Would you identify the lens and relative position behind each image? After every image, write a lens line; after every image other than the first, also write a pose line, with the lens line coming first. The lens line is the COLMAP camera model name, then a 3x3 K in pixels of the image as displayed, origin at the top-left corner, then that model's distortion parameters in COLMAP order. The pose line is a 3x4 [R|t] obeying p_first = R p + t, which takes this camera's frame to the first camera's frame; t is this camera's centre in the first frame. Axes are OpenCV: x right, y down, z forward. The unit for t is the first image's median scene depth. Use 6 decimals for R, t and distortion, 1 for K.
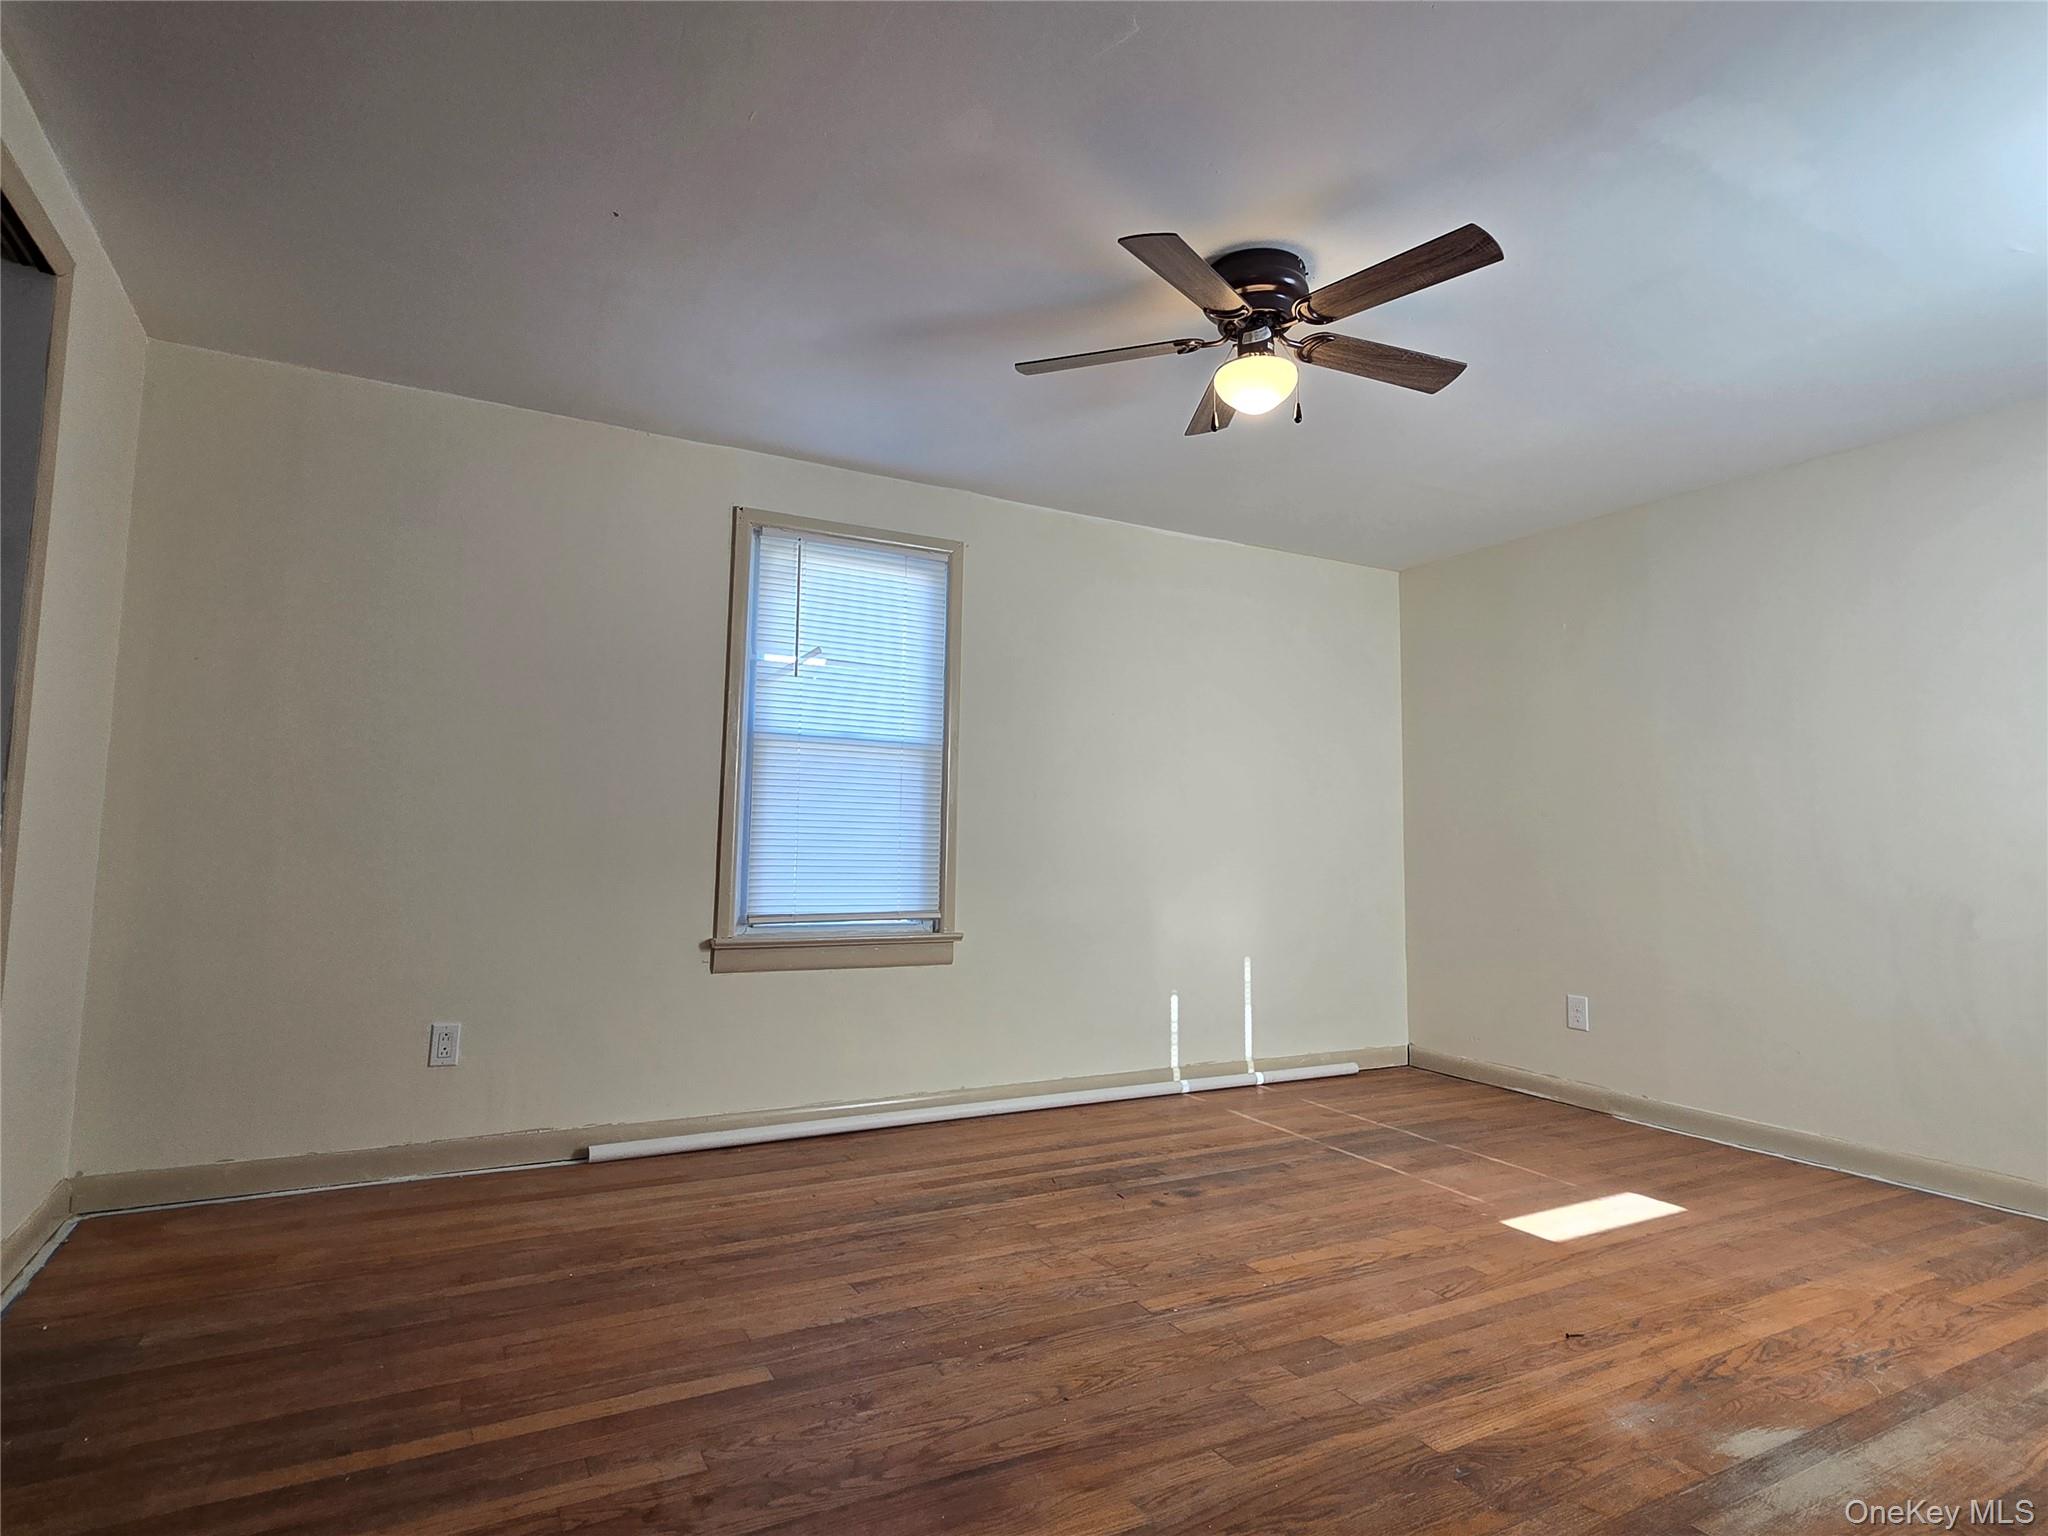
lens RADIAL K [[1102.0, 0, 1015.6], [0, 1102.0, 741.9], [0, 0, 1]] dist [0.001327, 0.000548]
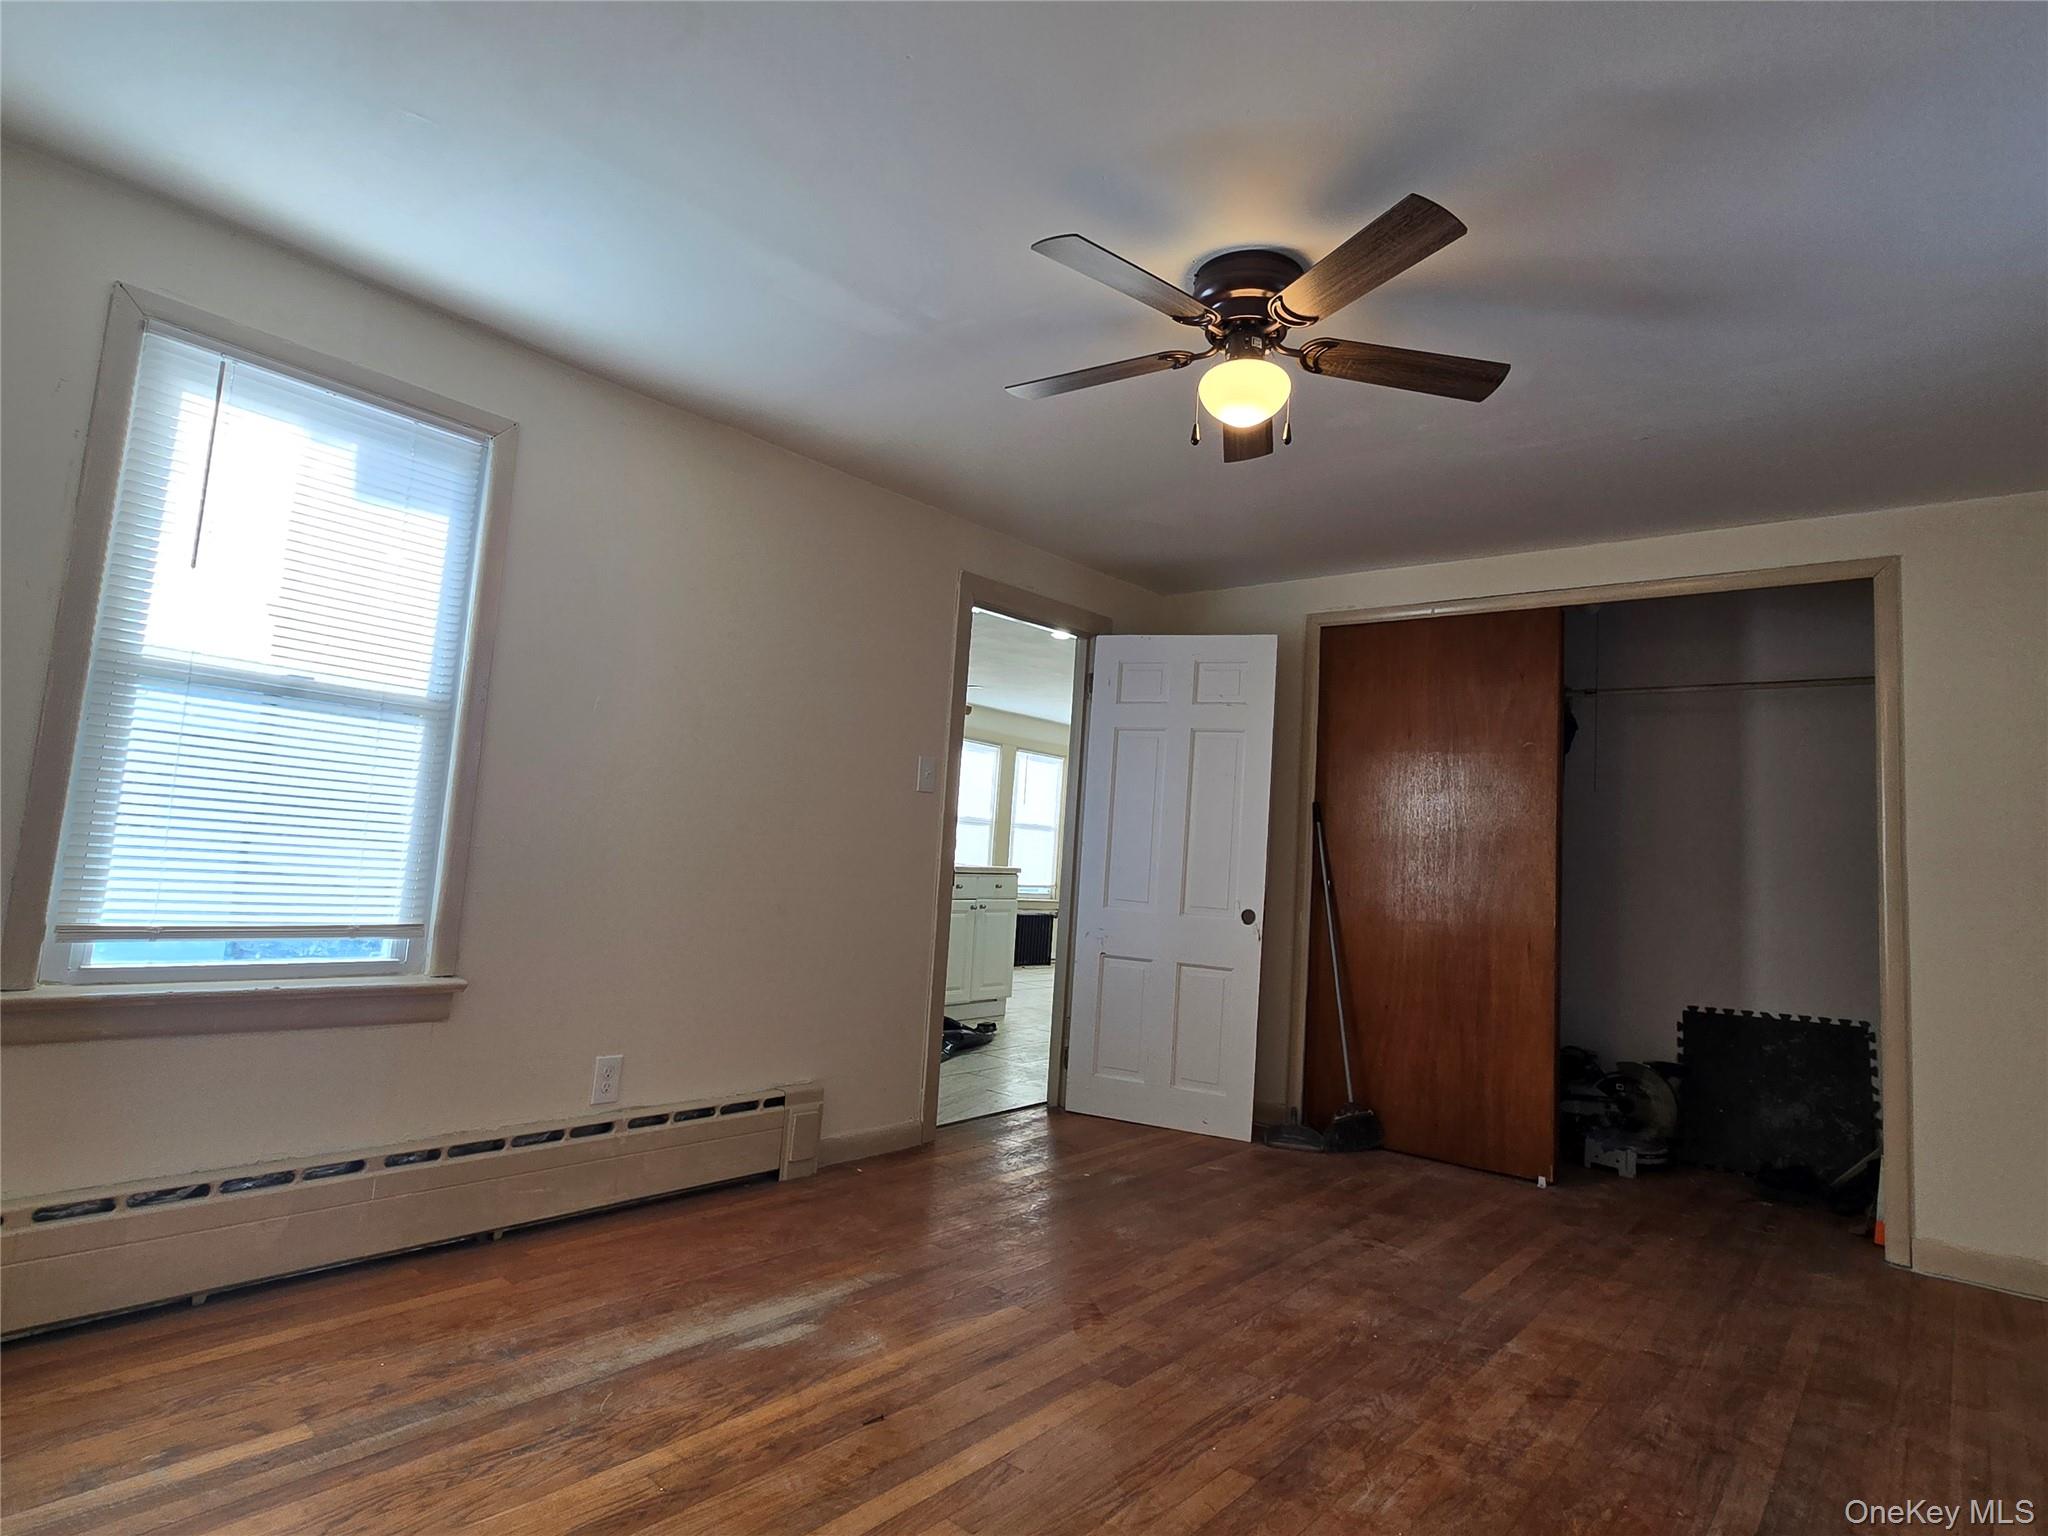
lens RADIAL K [[1102.0, 0, 1015.6], [0, 1102.0, 741.9], [0, 0, 1]] dist [0.001327, 0.000548]
pose [[-0.931722, -0.111219, -0.345724, 0.830538], [-0.043283, 0.979175, -0.198352, 0.180375], [0.360584, -0.169845, -0.917132, 2.111268]]
